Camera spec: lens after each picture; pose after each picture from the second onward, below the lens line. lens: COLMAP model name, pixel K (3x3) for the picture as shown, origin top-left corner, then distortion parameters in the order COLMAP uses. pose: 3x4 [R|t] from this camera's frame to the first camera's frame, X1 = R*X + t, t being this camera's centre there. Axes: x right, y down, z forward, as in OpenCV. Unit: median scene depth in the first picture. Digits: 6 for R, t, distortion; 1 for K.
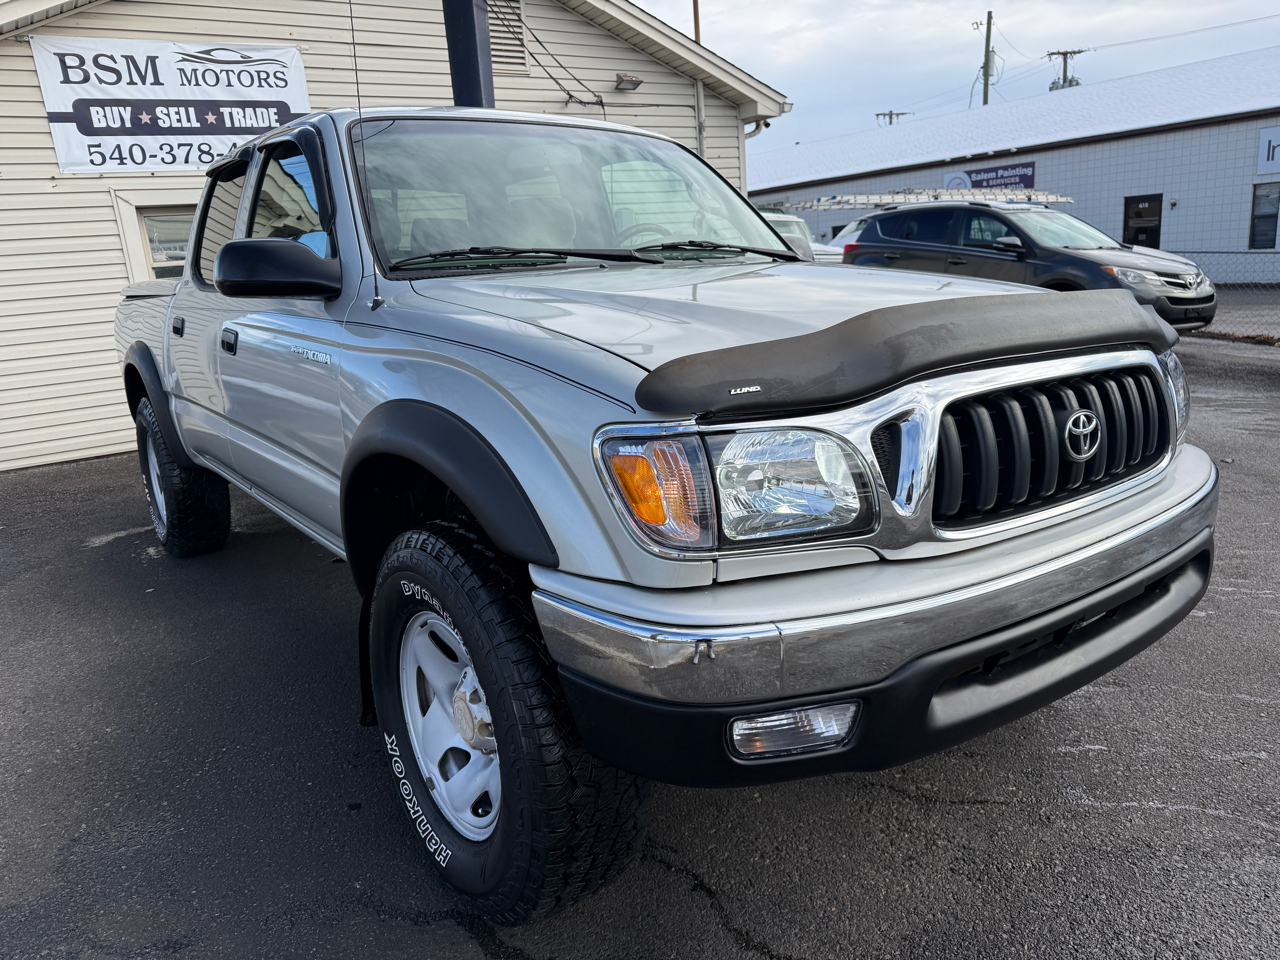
lens RADIAL K [[932.4, 0, 640.4], [0, 932.4, 466.2], [0, 0, 1]] dist [0.011211, -0.003316]
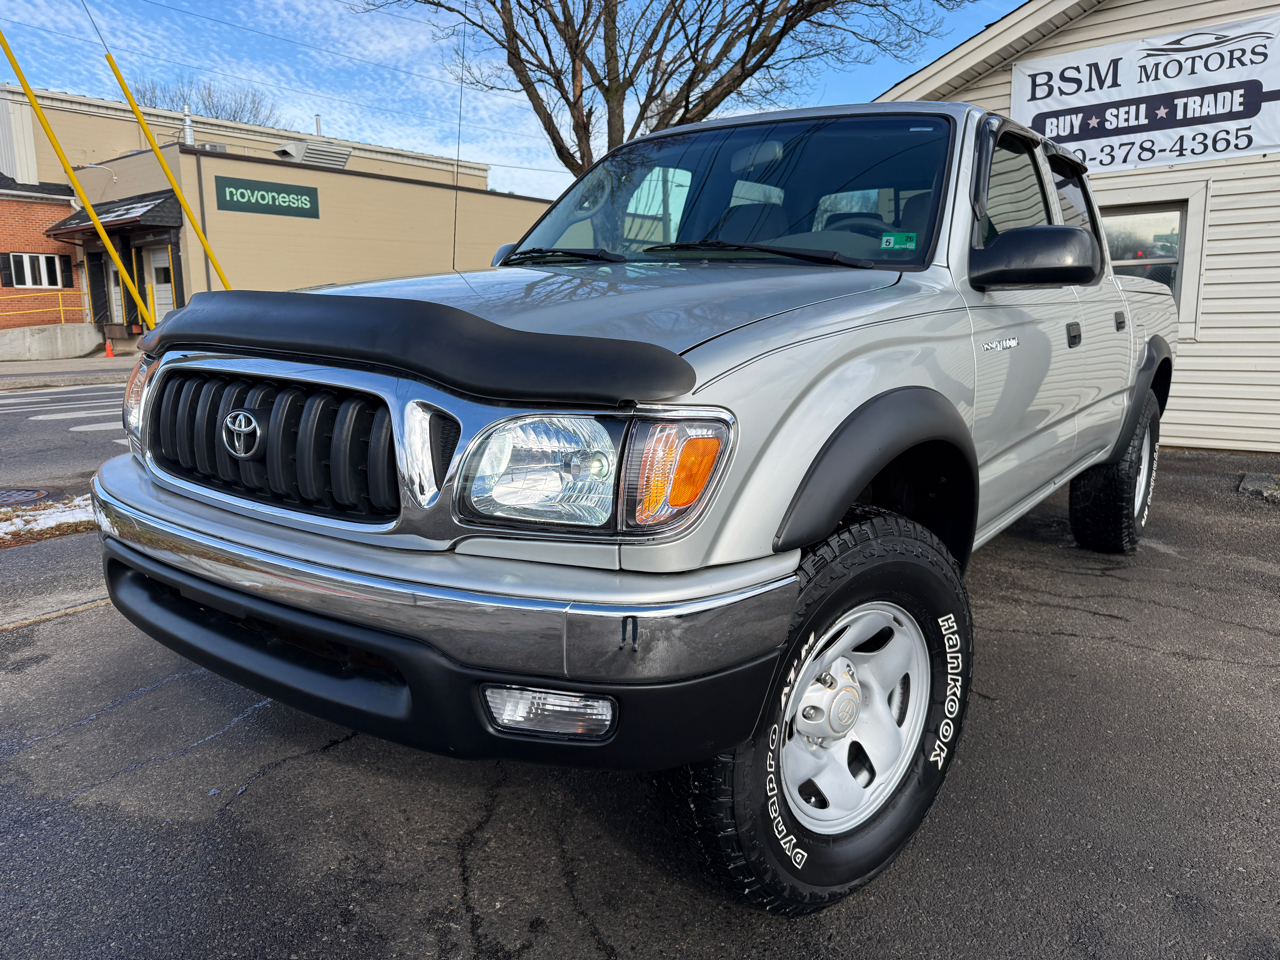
lens RADIAL K [[927.7, 0, 644.6], [0, 927.7, 482.5], [0, 0, 1]] dist [0.005476, -0.002792]
pose [[0.300175, 0.234136, -0.924703, 0.356421], [-0.219442, 0.960357, 0.171929, -0.057713], [0.928299, 0.151310, 0.339655, 0.250262]]
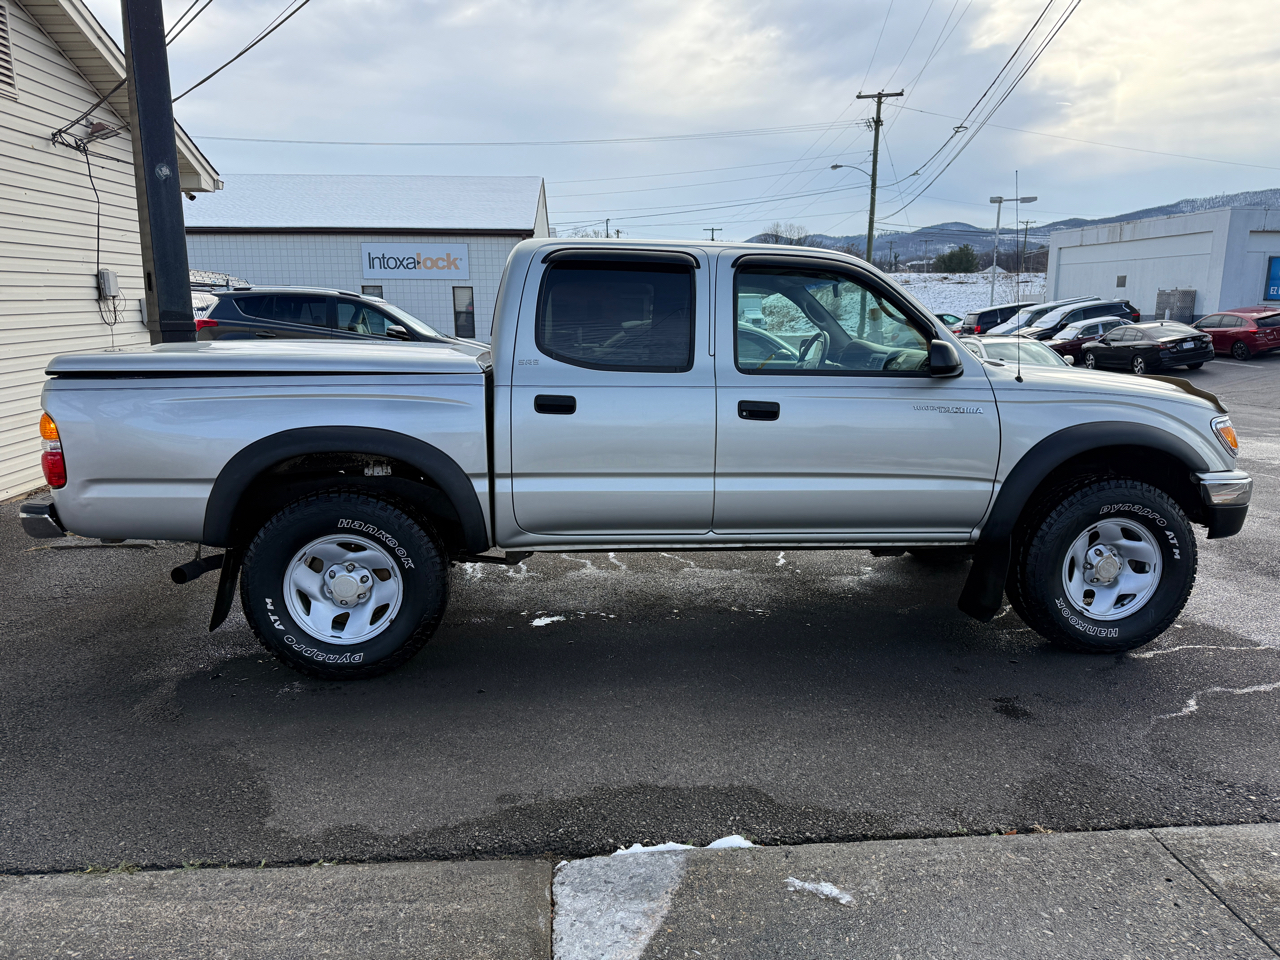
lens RADIAL K [[932.4, 0, 640.4], [0, 932.4, 466.2], [0, 0, 1]] dist [0.011211, -0.003316]
pose [[0.501757, -0.083568, 0.860962, -0.703421], [0.152517, 0.988276, 0.007041, -0.038880], [-0.851457, 0.127778, 0.508620, 0.215667]]
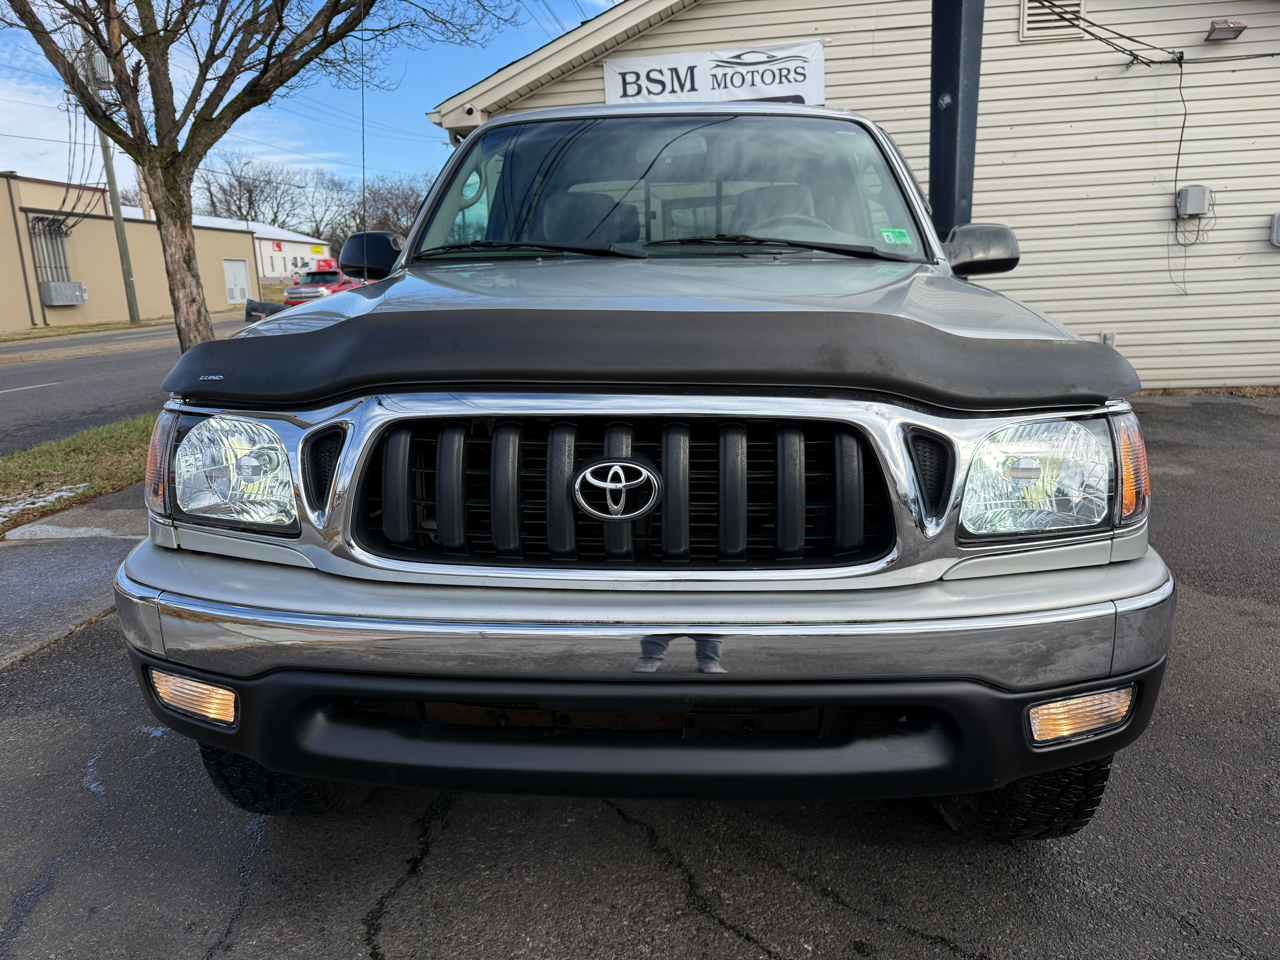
lens RADIAL K [[932.4, 0, 640.4], [0, 932.4, 466.2], [0, 0, 1]] dist [0.011211, -0.003316]
pose [[0.754909, 0.167652, -0.634038, 0.235811], [-0.157659, 0.984815, 0.072689, -0.027435], [0.636597, 0.045088, 0.769878, 0.098097]]
